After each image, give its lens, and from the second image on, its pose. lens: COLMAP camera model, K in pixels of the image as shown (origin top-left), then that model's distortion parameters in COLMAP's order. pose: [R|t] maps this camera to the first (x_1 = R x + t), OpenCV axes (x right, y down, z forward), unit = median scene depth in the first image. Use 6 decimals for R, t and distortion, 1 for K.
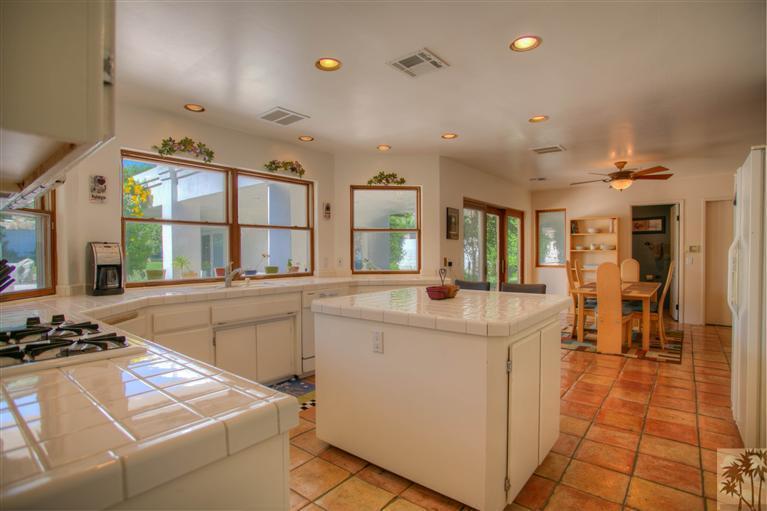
lens RADIAL K [[379.8, 0, 383.5], [0, 379.8, 255.5], [0, 0, 1]] dist [-0.036229, 0.000020]
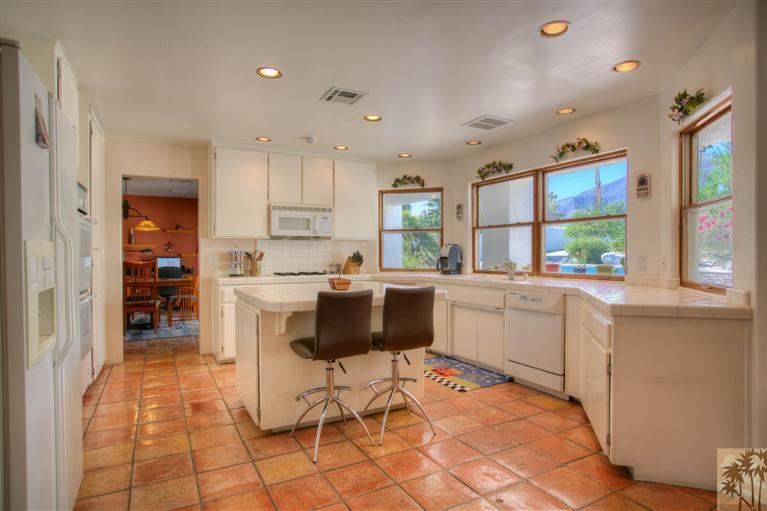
lens RADIAL K [[412.3, 0, 383.5], [0, 412.3, 255.5], [0, 0, 1]] dist [-0.042585, 0.000417]
pose [[-0.375668, 0.008528, -0.926715, 0.902164], [-0.007057, 0.999902, 0.012063, -0.002220], [0.926727, 0.011072, -0.375571, 1.135263]]
